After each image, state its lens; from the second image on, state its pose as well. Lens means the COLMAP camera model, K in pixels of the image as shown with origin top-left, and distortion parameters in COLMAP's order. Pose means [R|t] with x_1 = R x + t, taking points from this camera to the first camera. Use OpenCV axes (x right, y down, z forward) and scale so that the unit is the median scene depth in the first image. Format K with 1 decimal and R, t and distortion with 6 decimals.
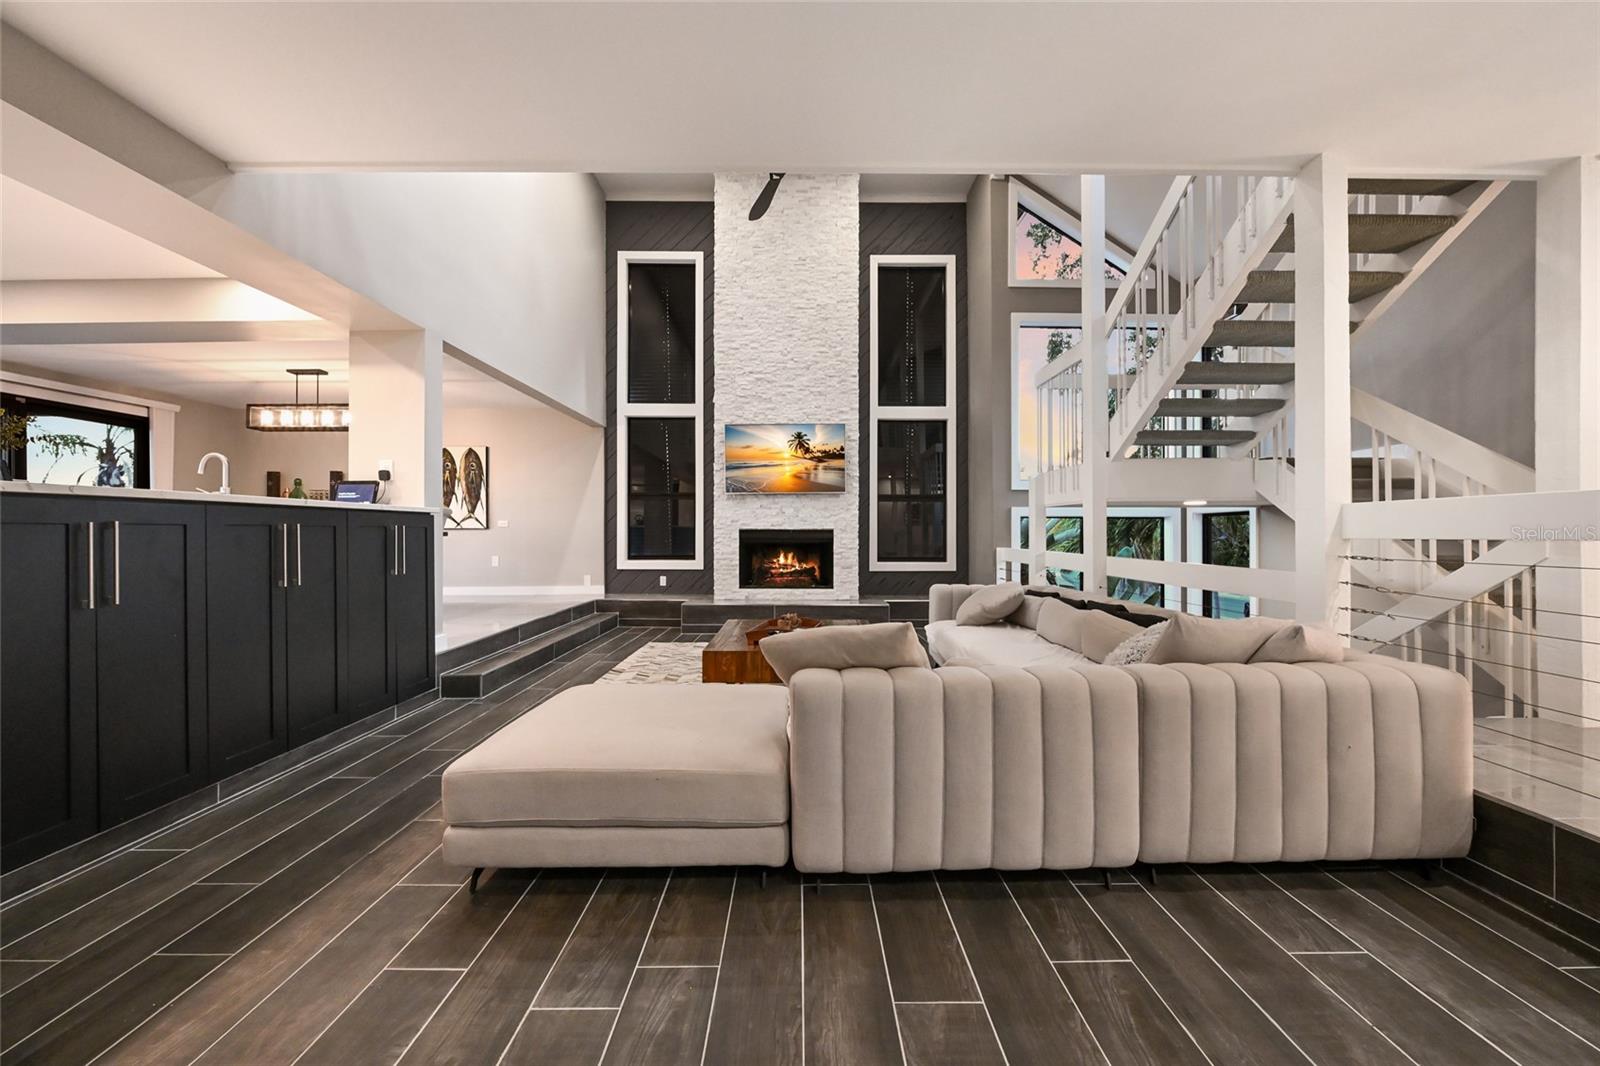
lens RADIAL K [[640.5, 0, 803.1], [0, 640.5, 528.4], [0, 0, 1]] dist [0.003240, 0.000120]
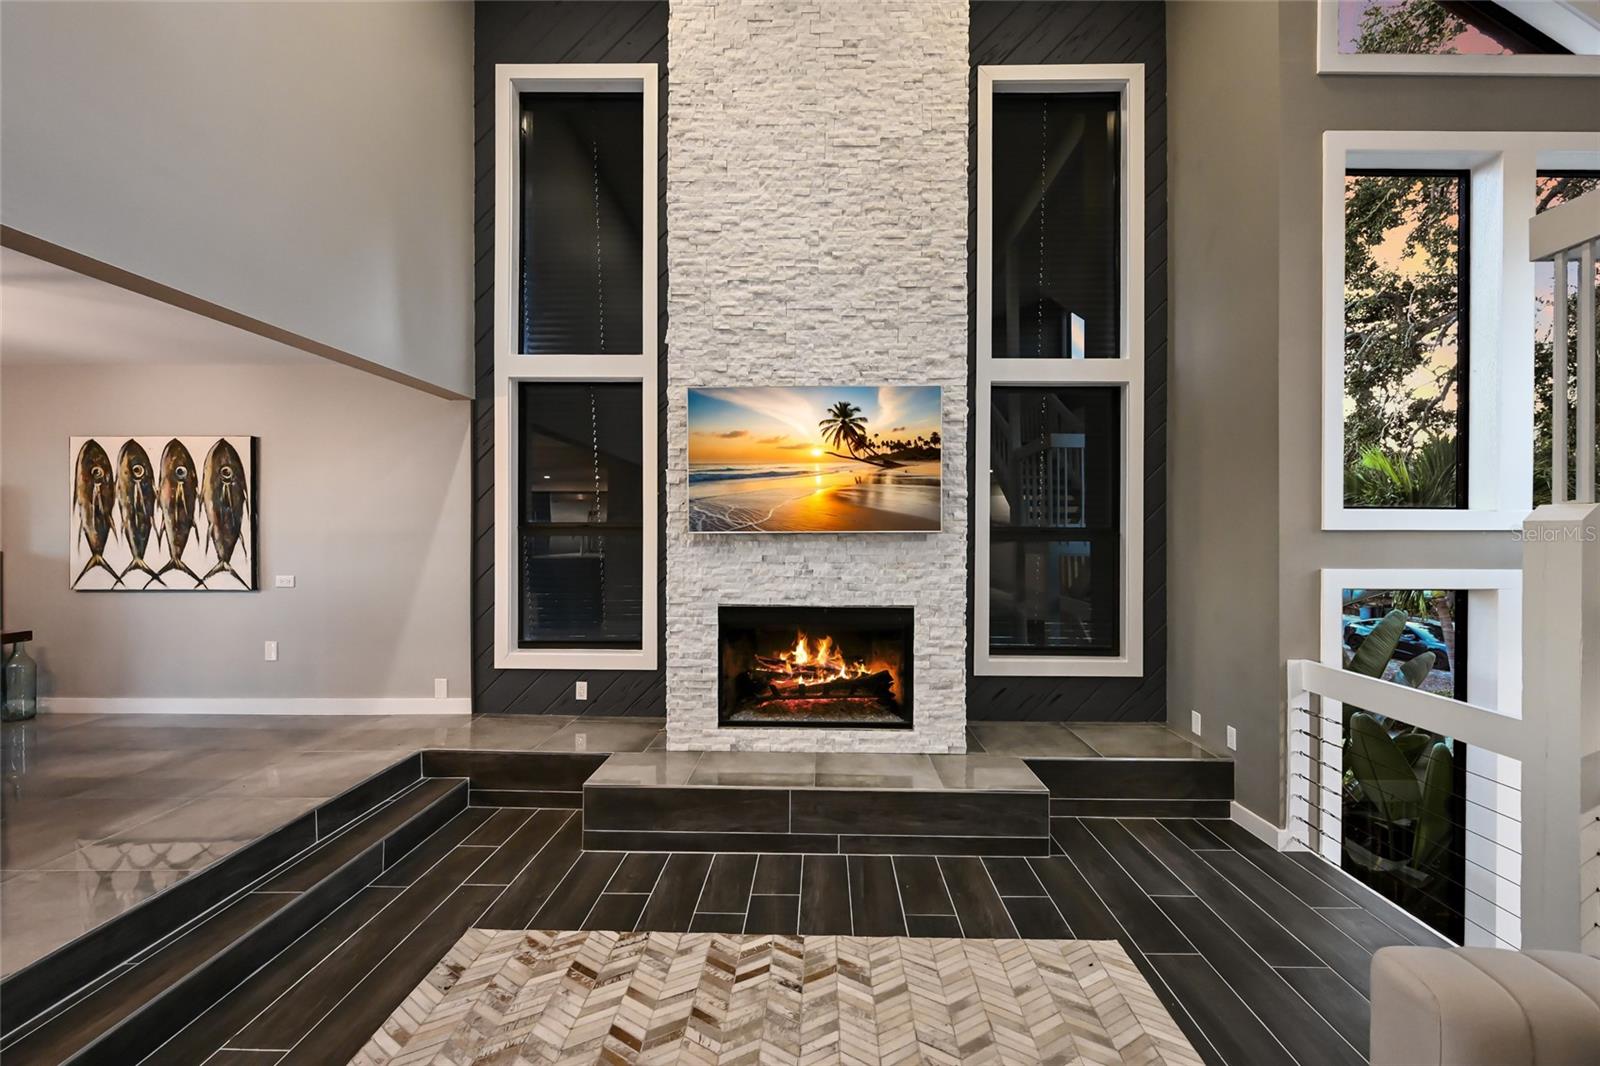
lens RADIAL K [[640.5, 0, 806.4], [0, 640.5, 533.4], [0, 0, 1]] dist [0.003240, 0.000120]
pose [[0.999524, 0.003684, -0.030621, -0.018386], [-0.003333, 0.999928, 0.011527, -0.058615], [0.030661, -0.011419, 0.999465, 0.514933]]
